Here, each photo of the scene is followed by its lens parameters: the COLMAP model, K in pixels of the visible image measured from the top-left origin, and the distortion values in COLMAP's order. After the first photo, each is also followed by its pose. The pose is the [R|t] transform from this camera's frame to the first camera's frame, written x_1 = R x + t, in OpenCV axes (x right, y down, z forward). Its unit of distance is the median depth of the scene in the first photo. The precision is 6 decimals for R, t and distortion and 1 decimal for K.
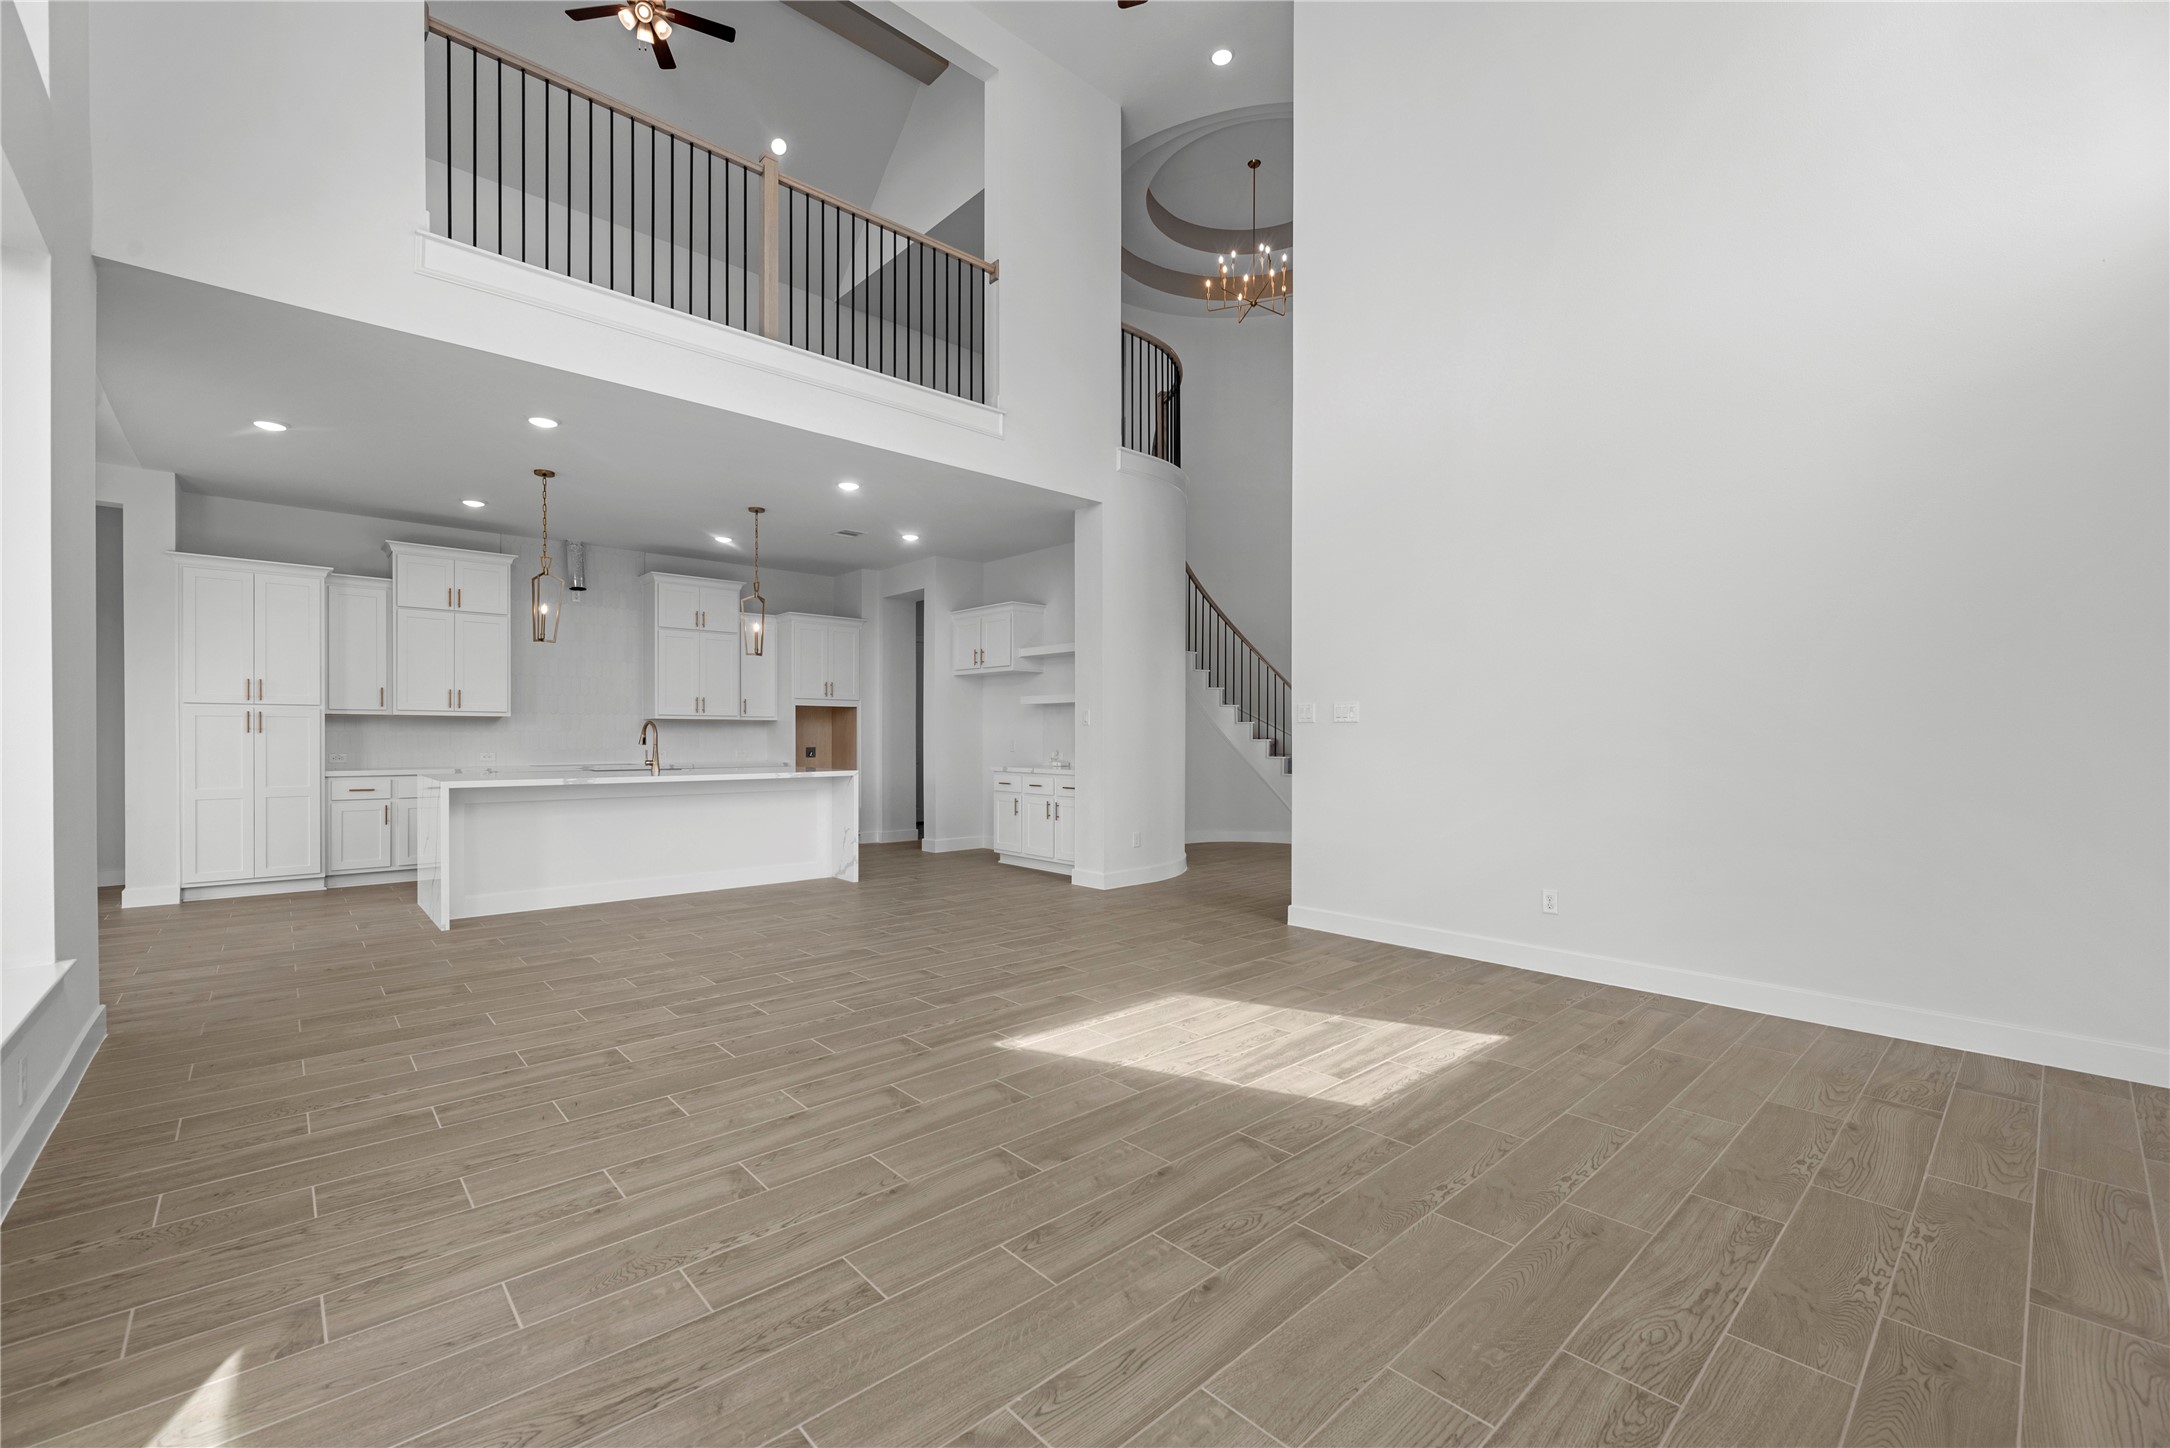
lens RADIAL K [[887.2, 0, 1074.9], [0, 887.2, 737.9], [0, 0, 1]] dist [0.000221, -0.000484]
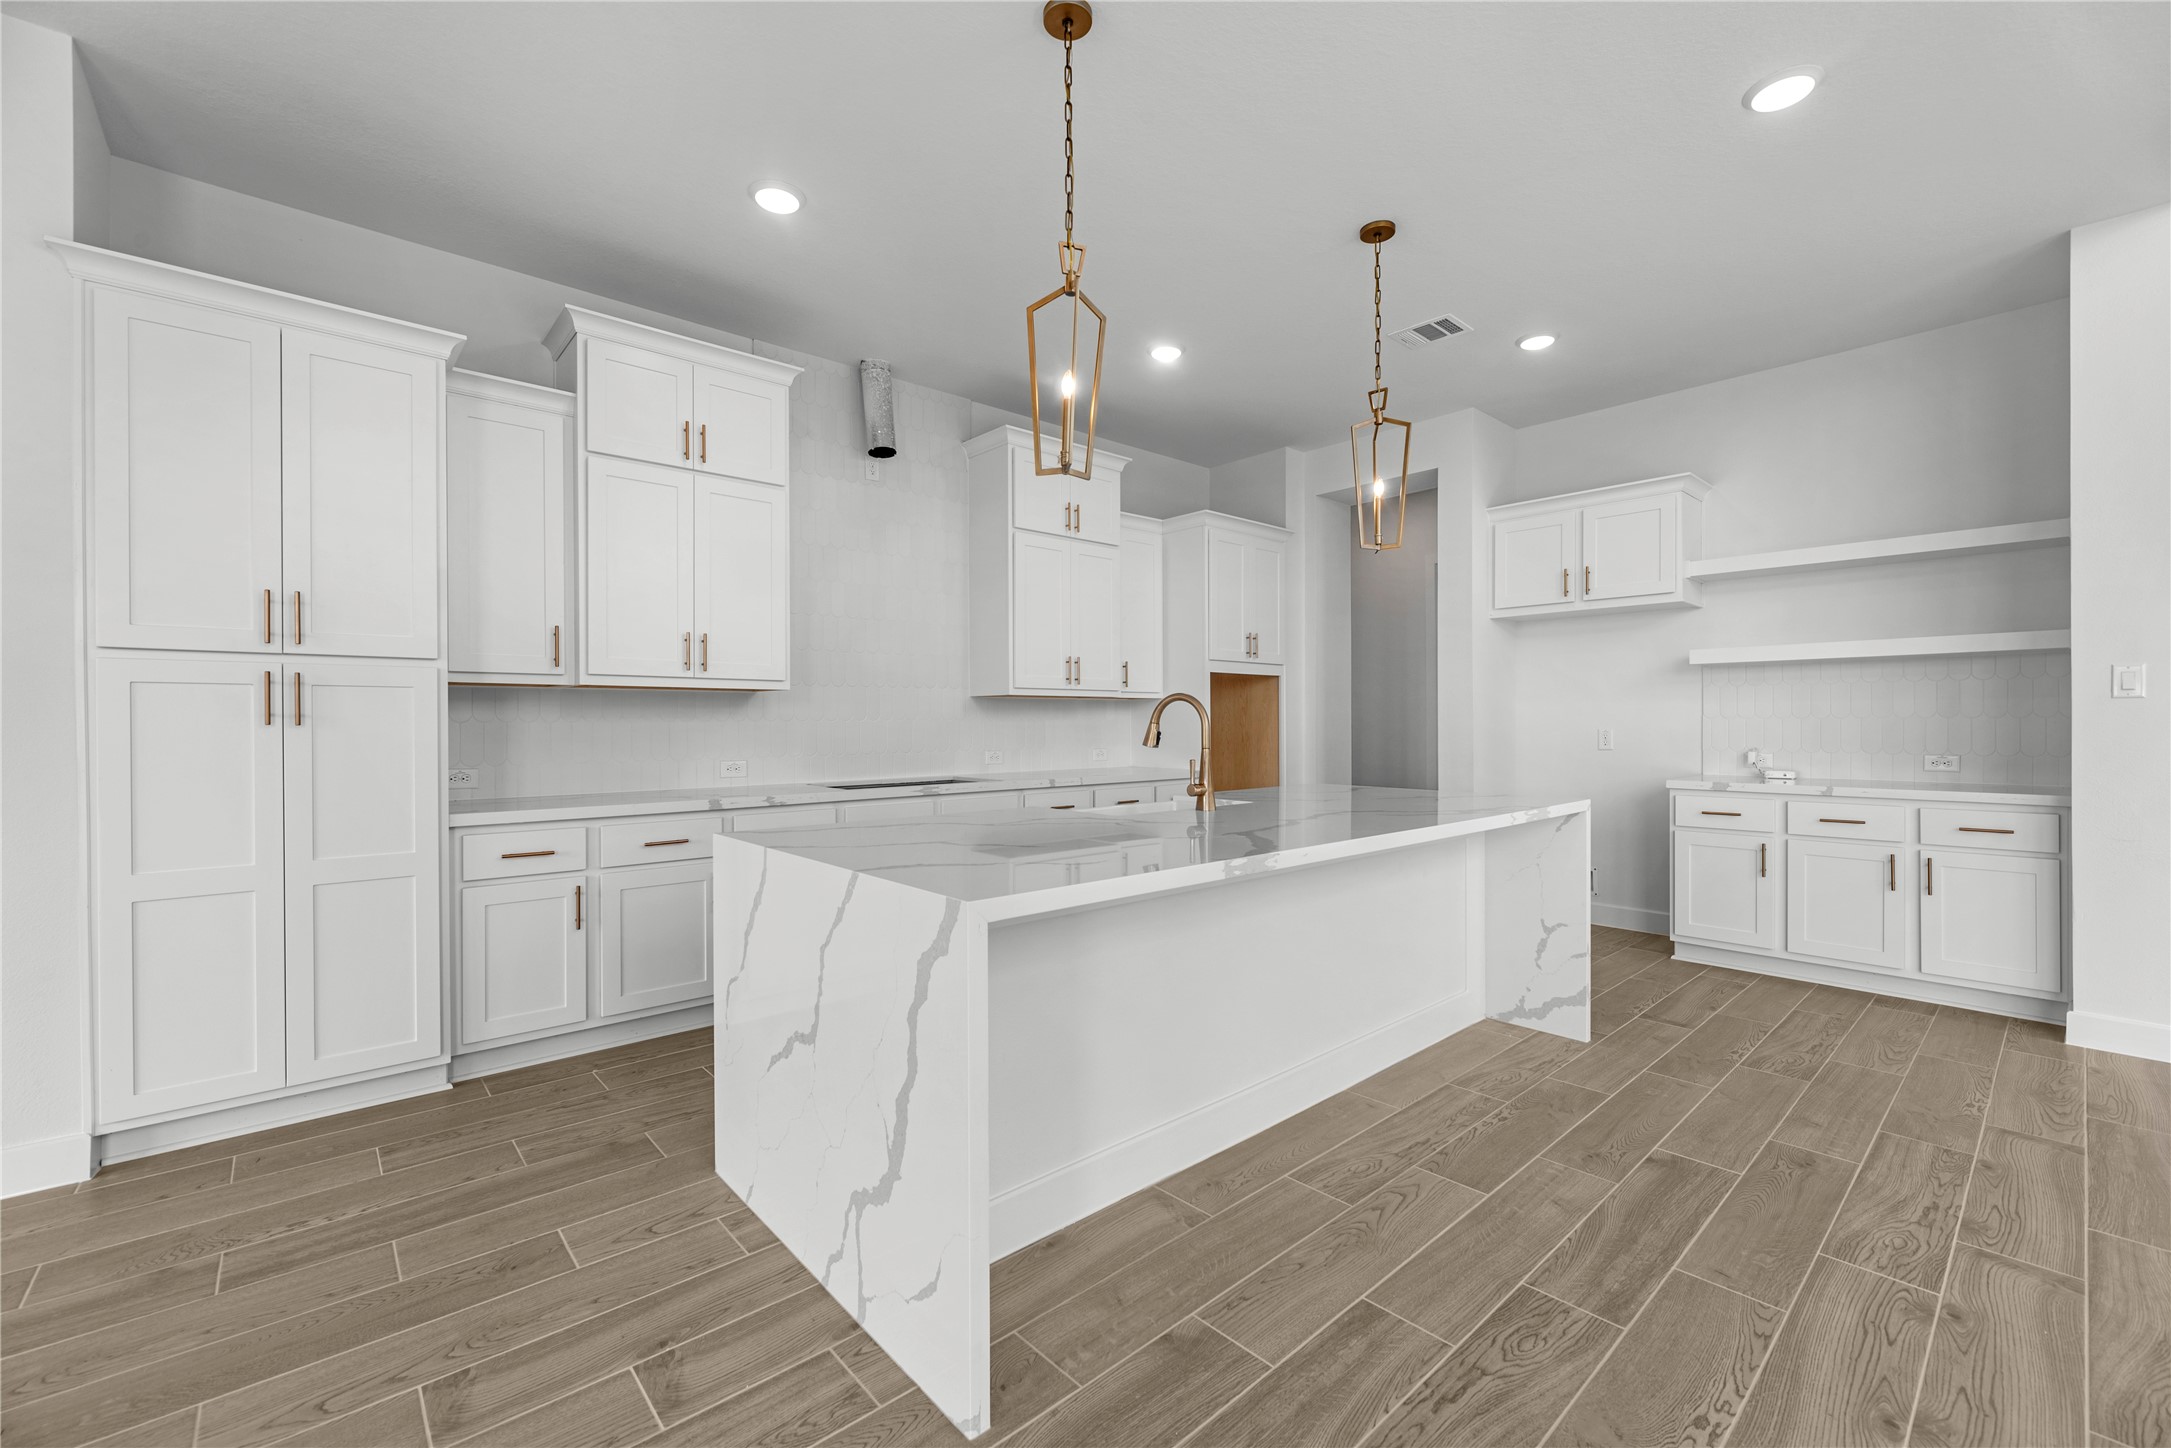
lens RADIAL K [[881.6, 0, 1086.5], [0, 881.6, 721.2], [0, 0, 1]] dist [-0.000699, -0.000195]
pose [[0.999925, -0.005122, -0.011140, -0.743748], [0.005115, 0.999987, -0.000681, -0.007604], [0.011144, 0.000624, 0.999938, 0.807835]]
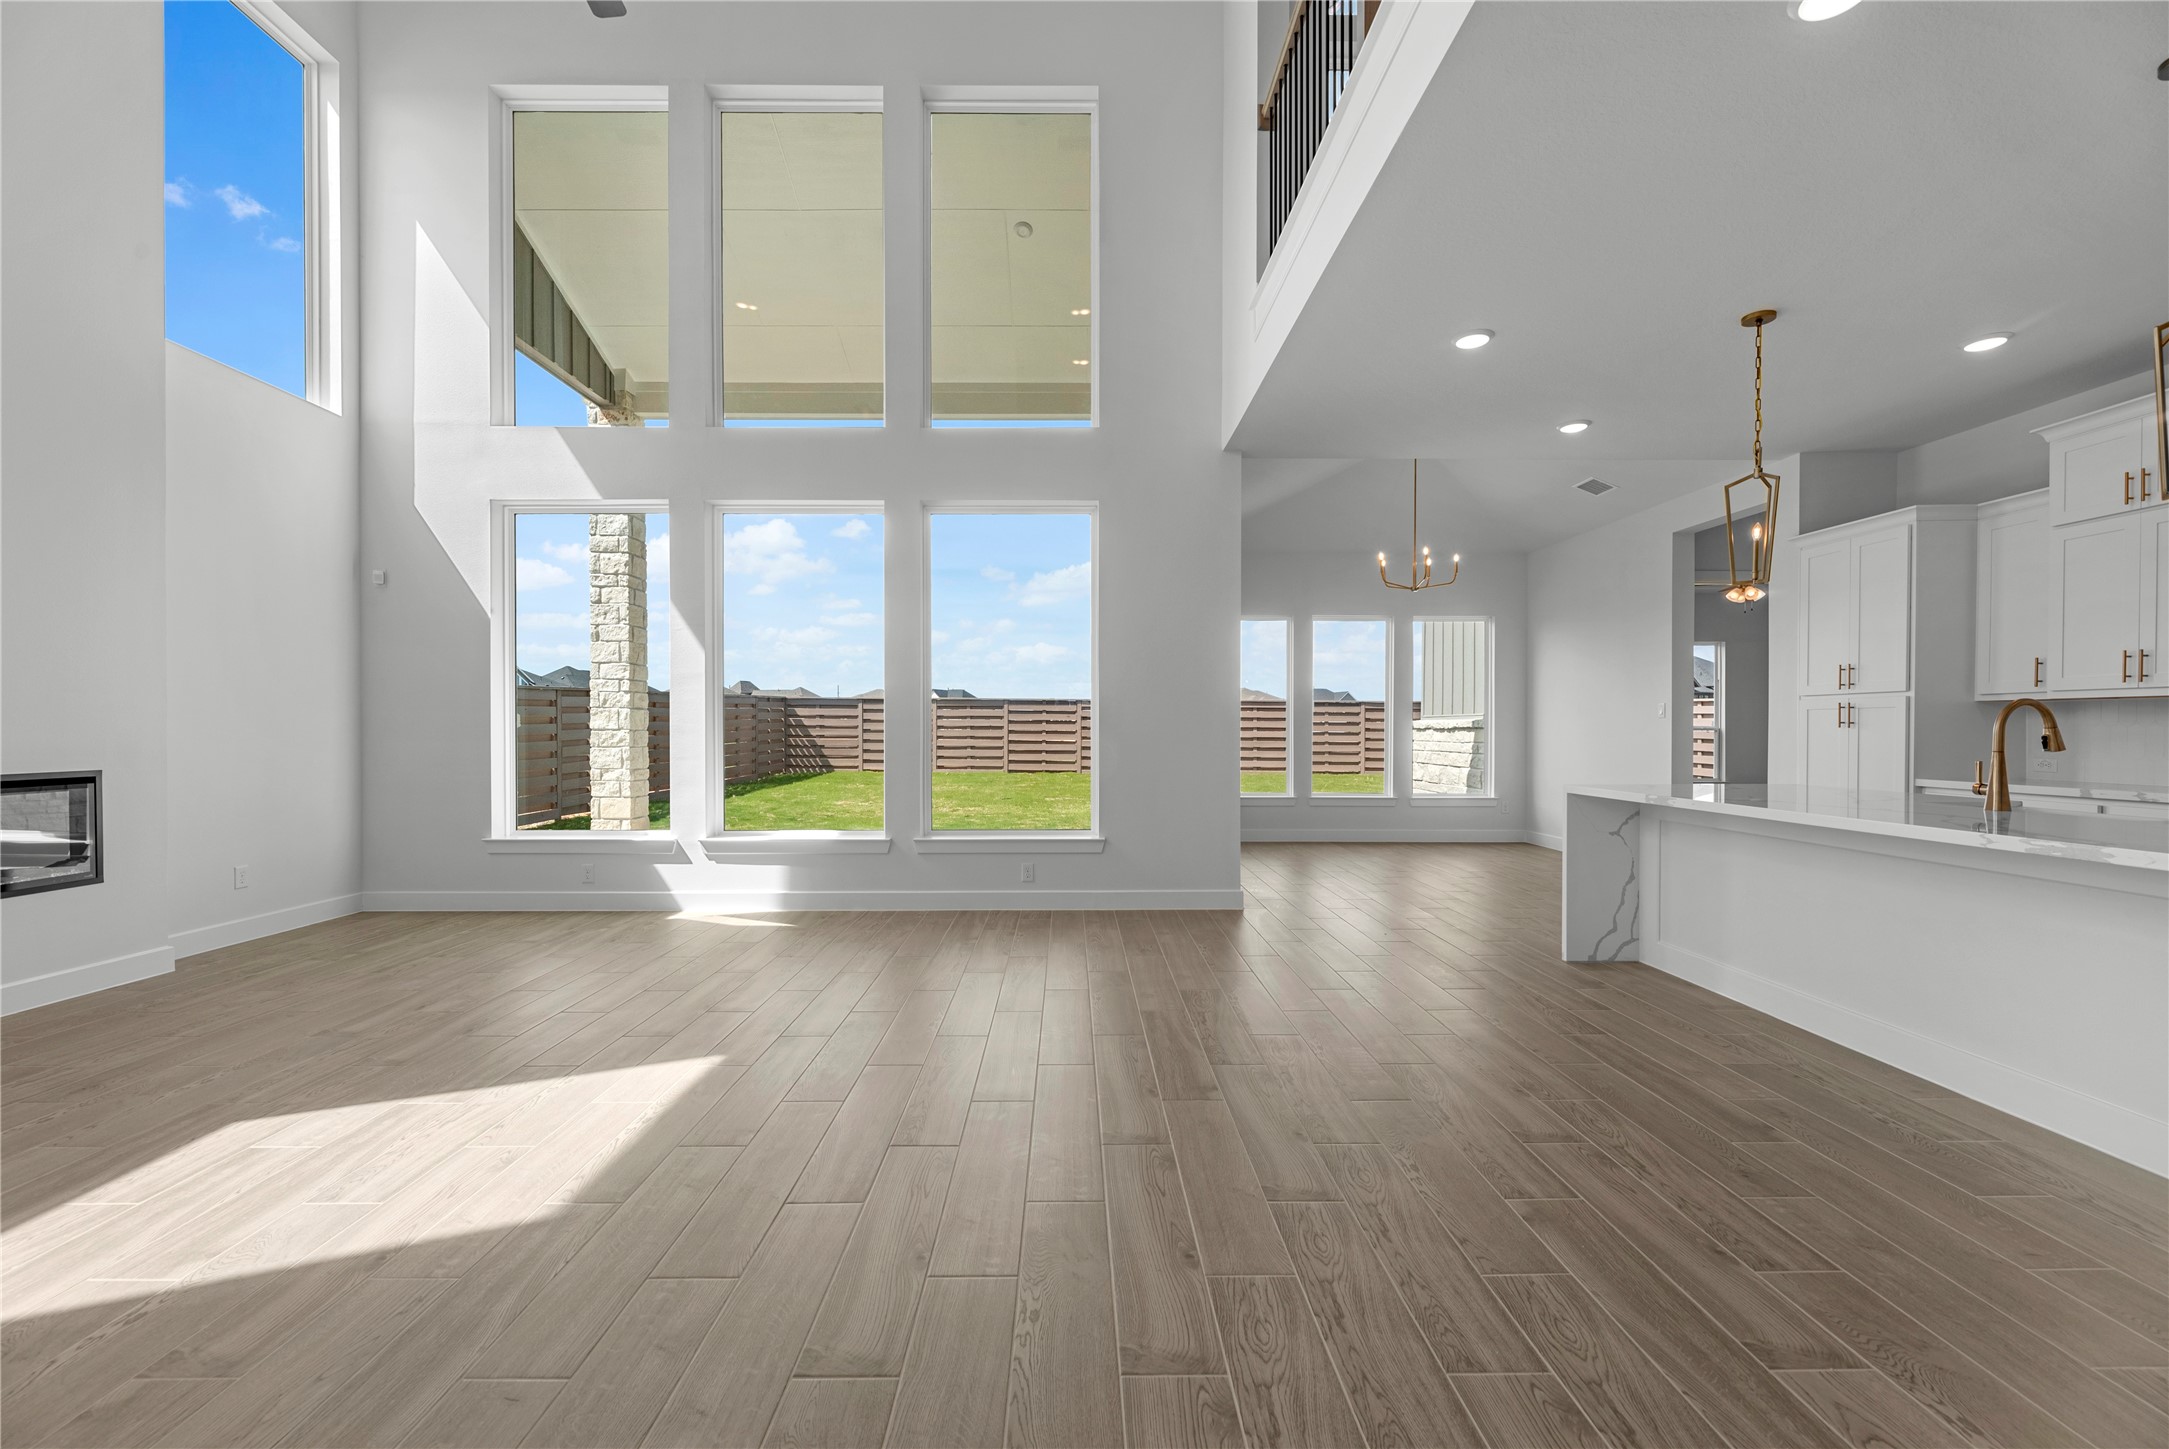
lens RADIAL K [[886.8, 0, 1074.4], [0, 886.8, 738.4], [0, 0, 1]] dist [0.000221, -0.000484]
pose [[-0.667576, 0.004164, -0.744530, 0.258228], [-0.004428, 0.999944, 0.009562, -0.000608], [0.744528, 0.009680, -0.667521, 1.352381]]
